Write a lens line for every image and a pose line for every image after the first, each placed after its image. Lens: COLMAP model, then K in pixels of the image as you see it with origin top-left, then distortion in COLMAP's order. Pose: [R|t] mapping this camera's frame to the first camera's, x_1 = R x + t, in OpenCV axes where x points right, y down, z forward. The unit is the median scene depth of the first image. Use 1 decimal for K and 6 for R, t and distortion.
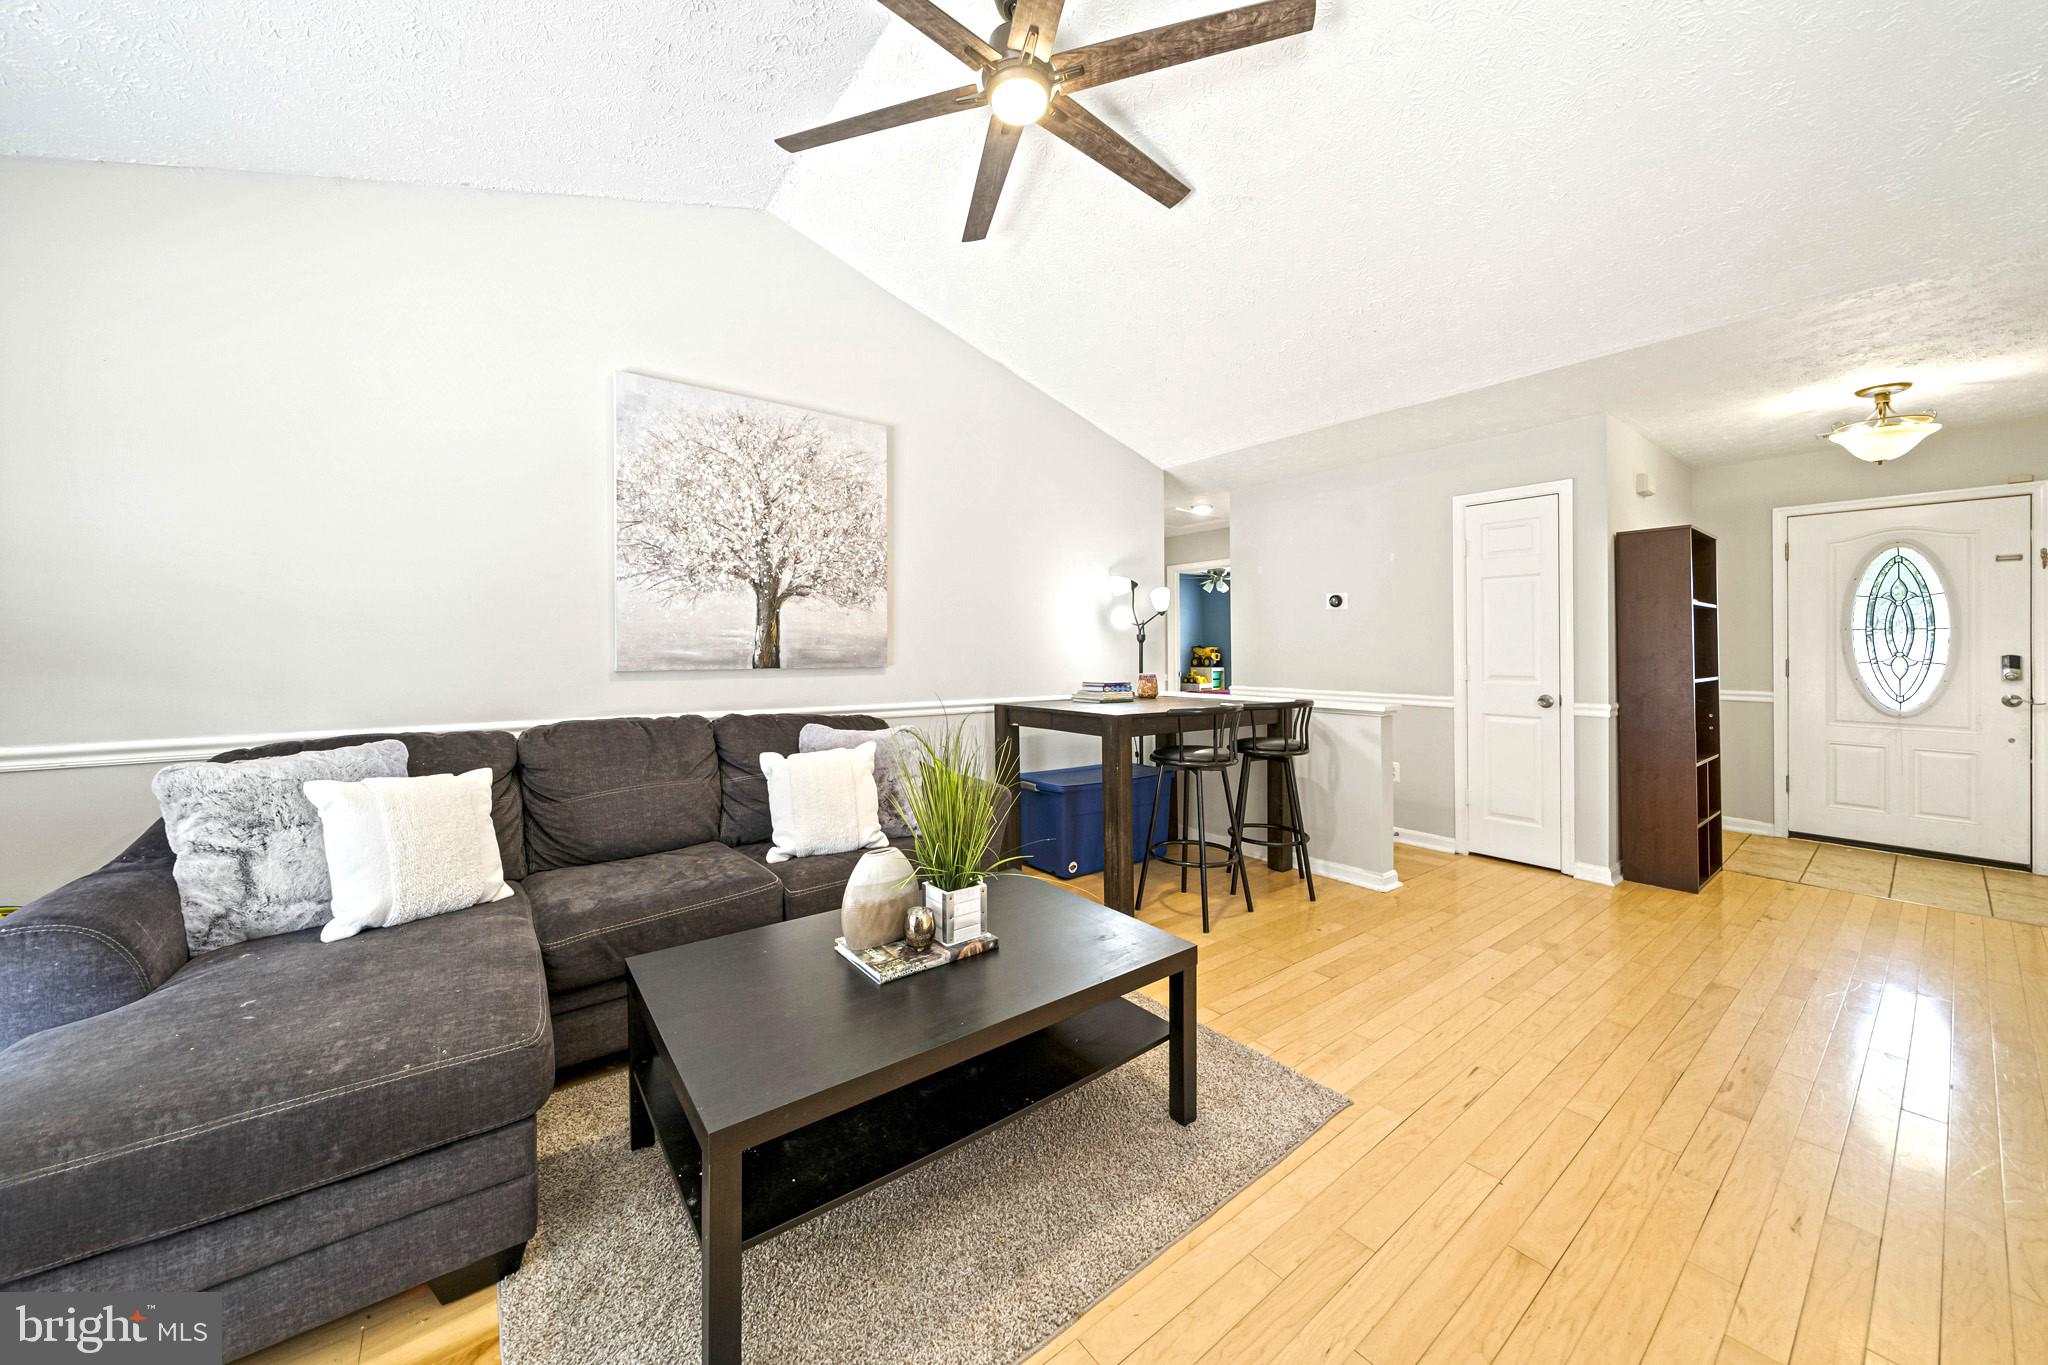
lens RADIAL K [[717.7, 0, 1029.3], [0, 717.7, 646.4], [0, 0, 1]] dist [-0.000626, -0.000070]
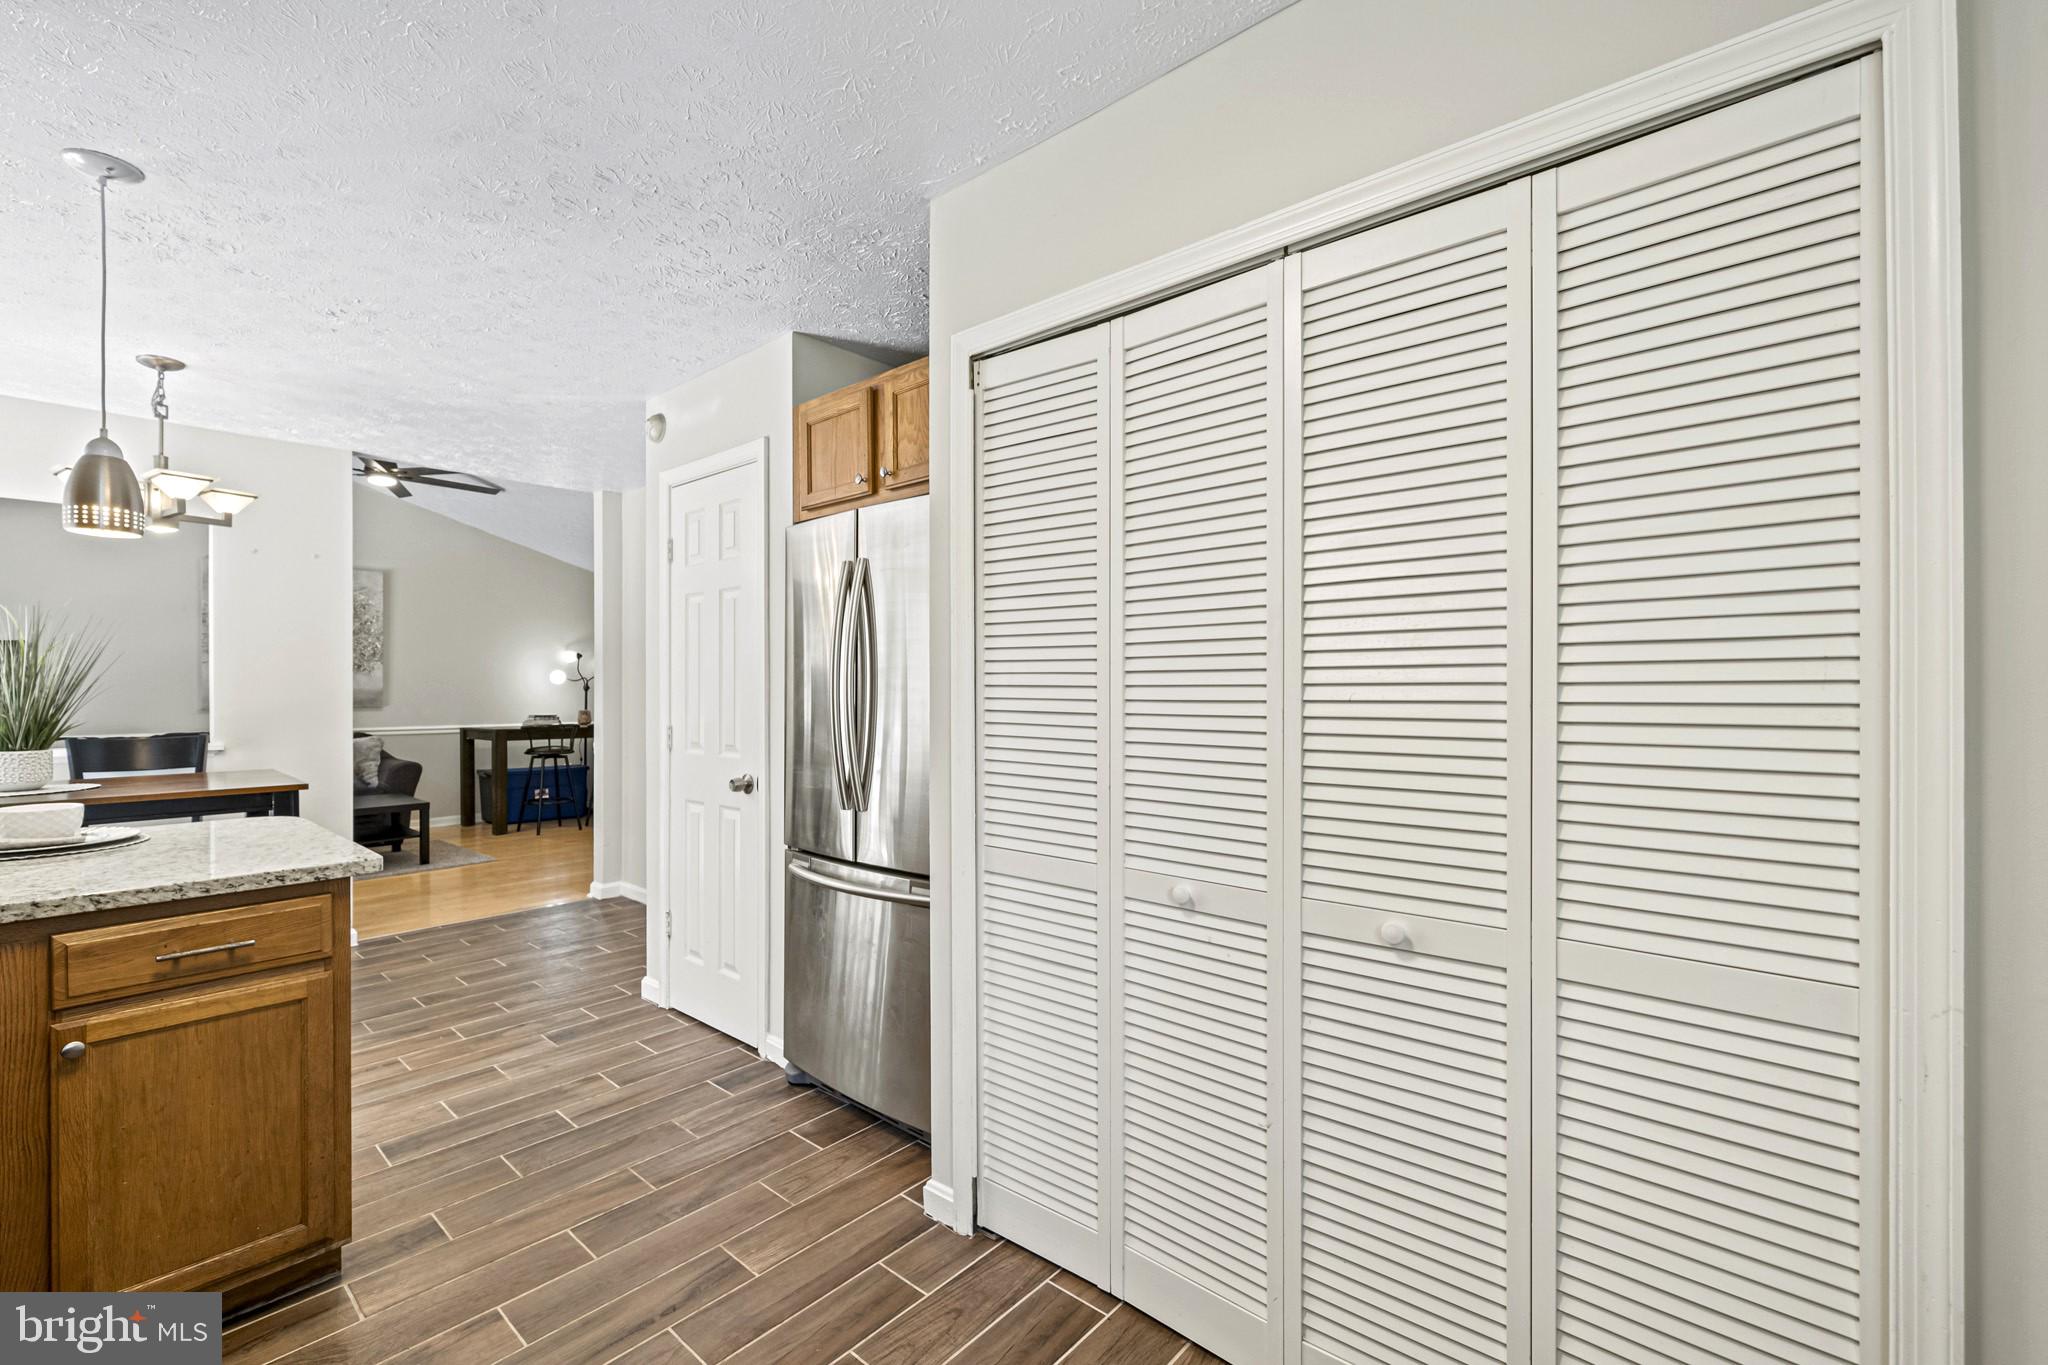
lens RADIAL K [[866.7, 0, 1024.0], [0, 866.7, 682.5], [0, 0, 1]] dist [-0.001628, 0.000056]
pose [[0.981476, -0.001336, 0.191582, 1.069664], [0.002100, 0.999991, -0.003782, -0.022167], [-0.191575, 0.004115, 0.981469, -1.596720]]
